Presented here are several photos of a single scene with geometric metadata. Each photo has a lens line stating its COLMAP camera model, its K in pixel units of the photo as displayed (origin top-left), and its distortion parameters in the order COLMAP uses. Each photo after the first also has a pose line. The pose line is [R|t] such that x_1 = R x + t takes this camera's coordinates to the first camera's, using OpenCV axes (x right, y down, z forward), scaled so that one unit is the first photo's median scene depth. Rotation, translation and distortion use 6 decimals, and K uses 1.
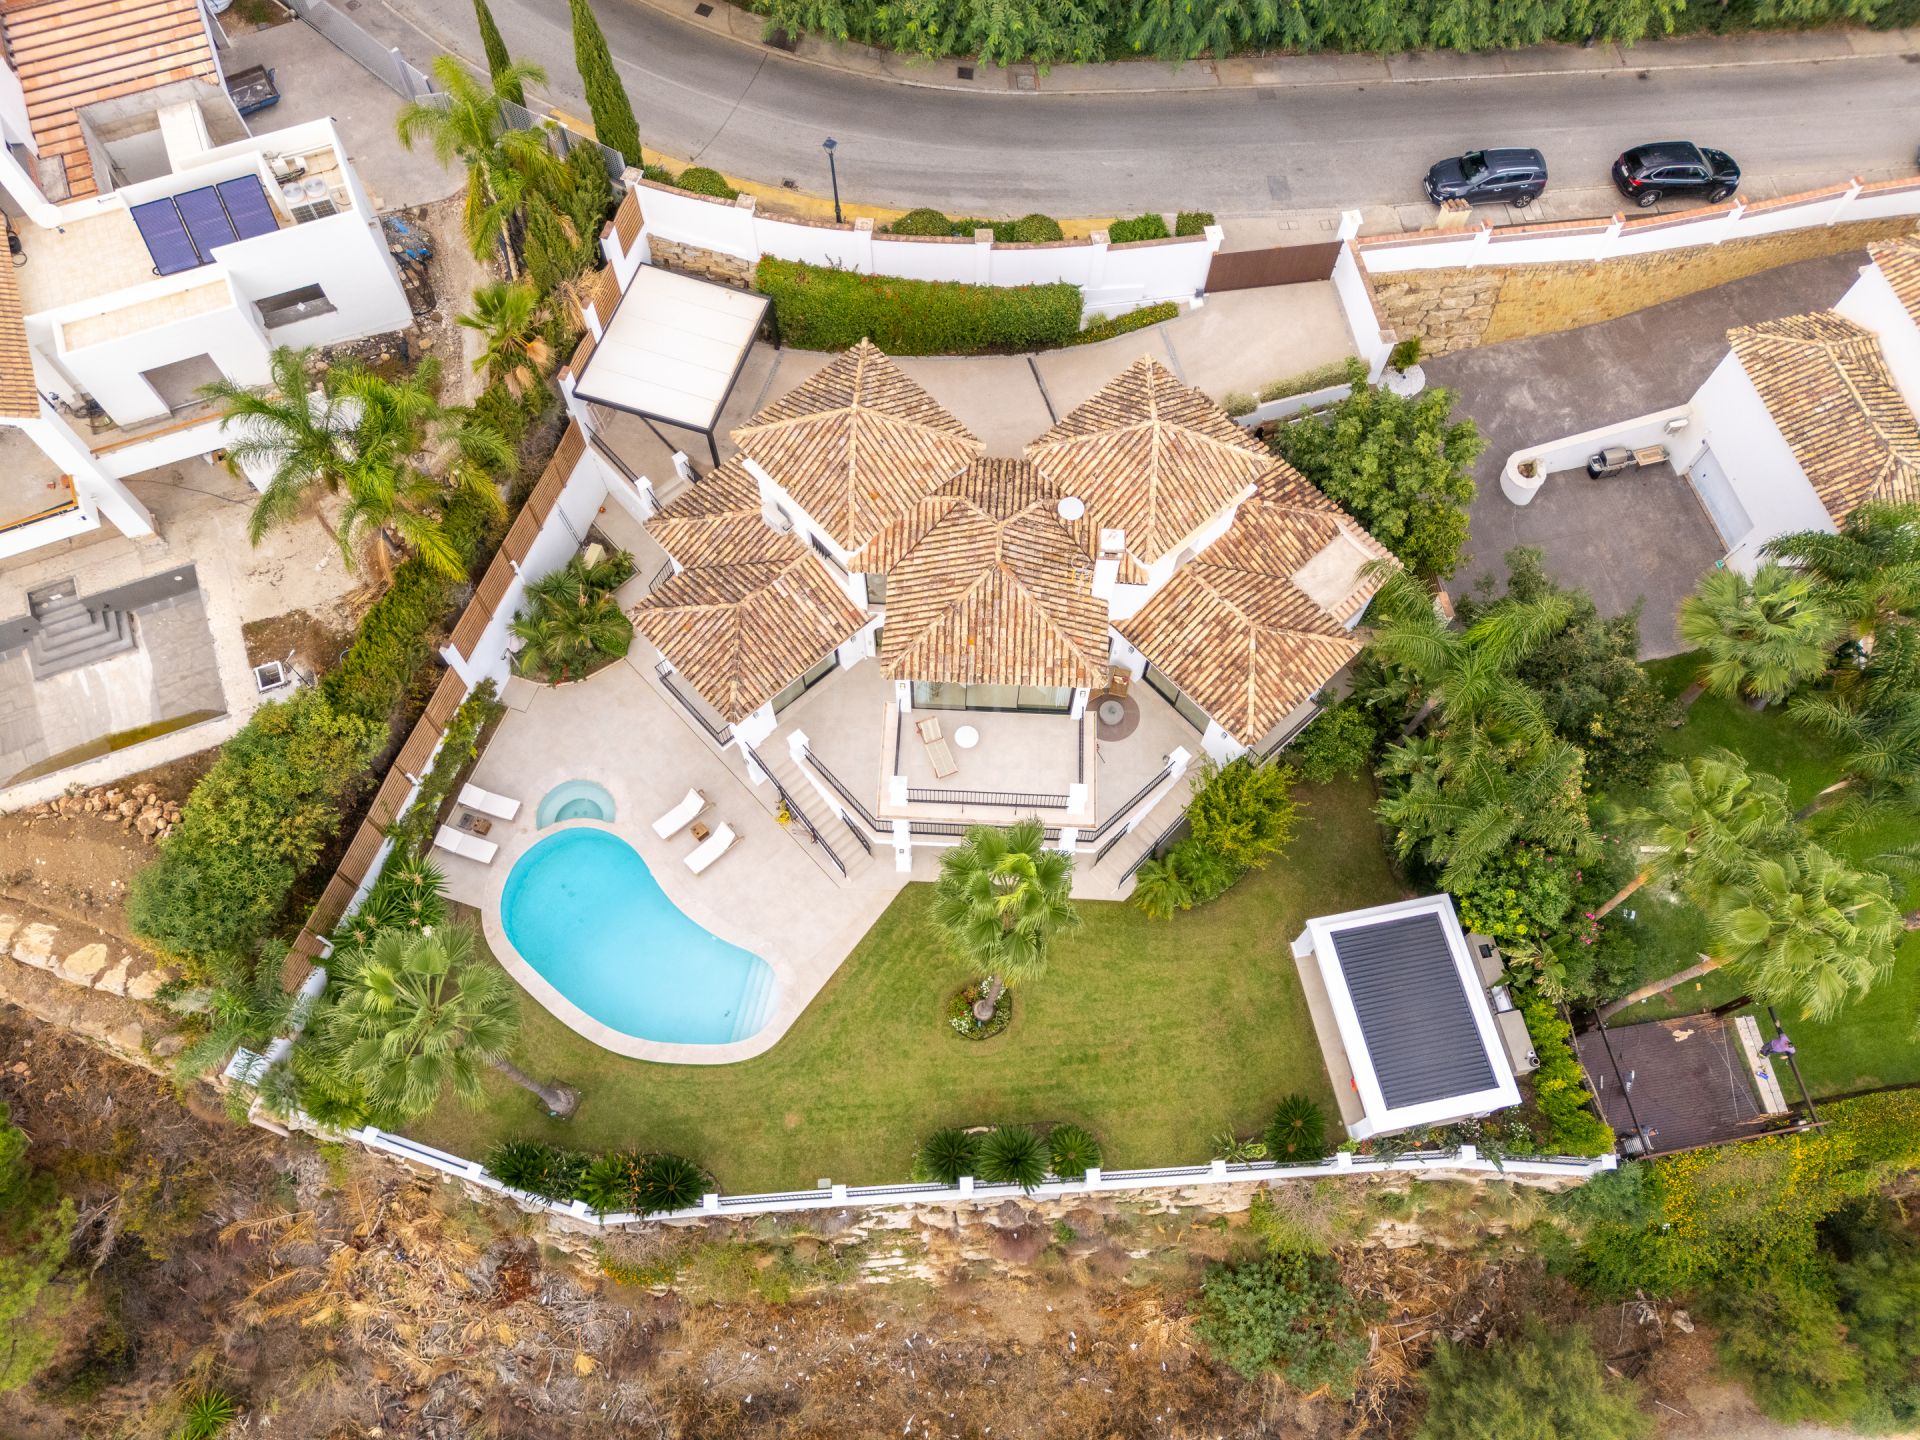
lens RADIAL K [[1383.1, 0, 960.0], [0, 1383.1, 720.0], [0, 0, 1]] dist [0.079001, -0.094204]
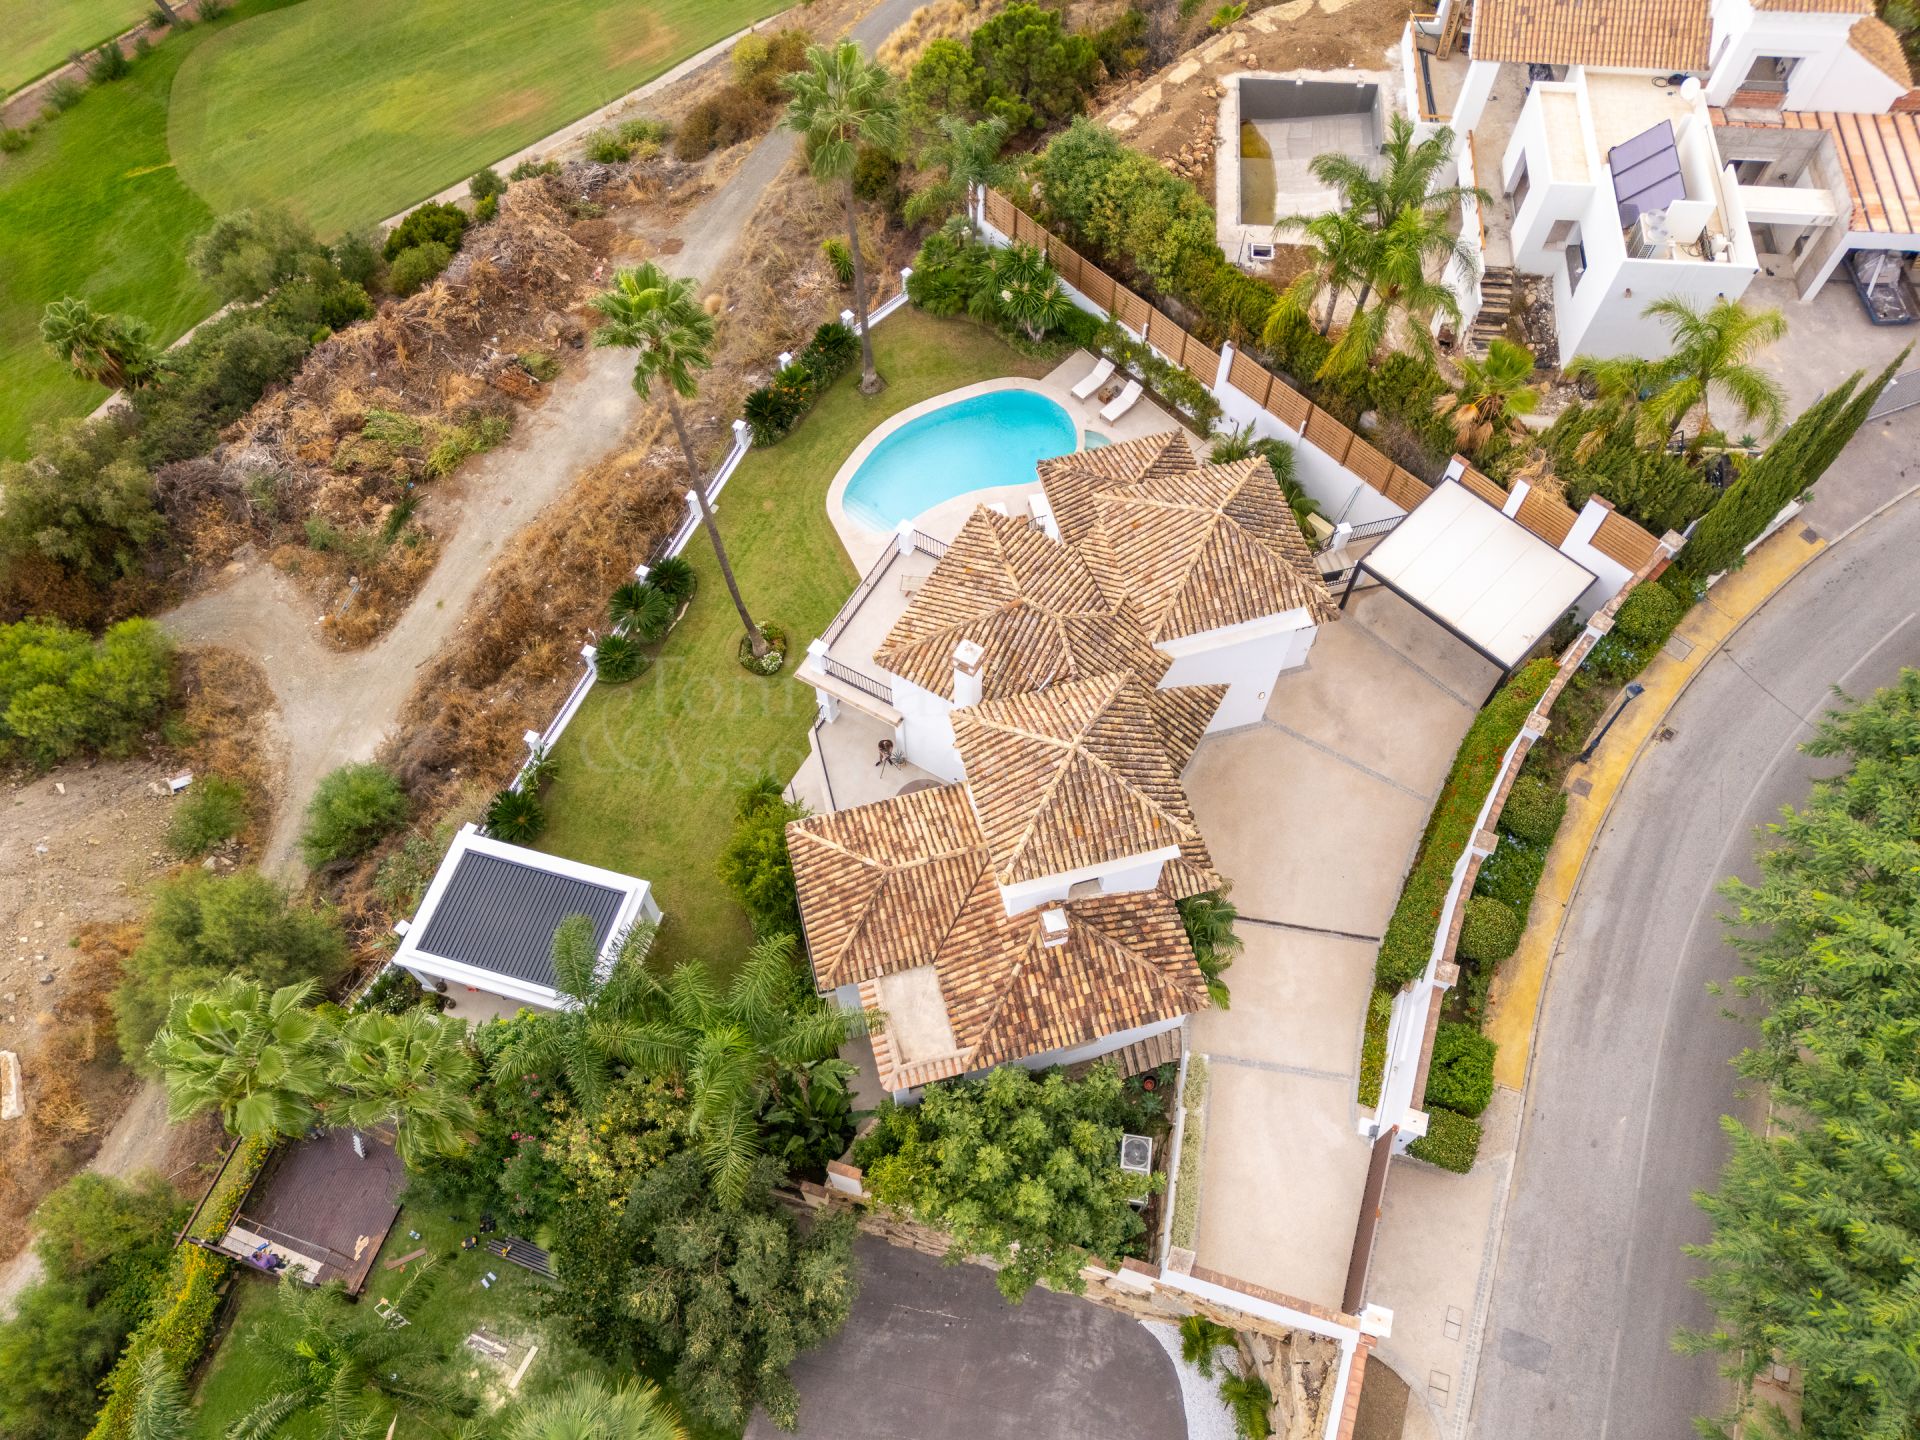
lens RADIAL K [[1392.6, 0, 956.0], [0, 1392.6, 715.0], [0, 0, 1]] dist [0.075814, -0.087753]
pose [[-0.458368, 0.774086, -0.436681, 0.502588], [-0.814821, -0.169802, 0.554287, -0.586710], [0.354917, 0.609884, 0.708573, 0.286859]]
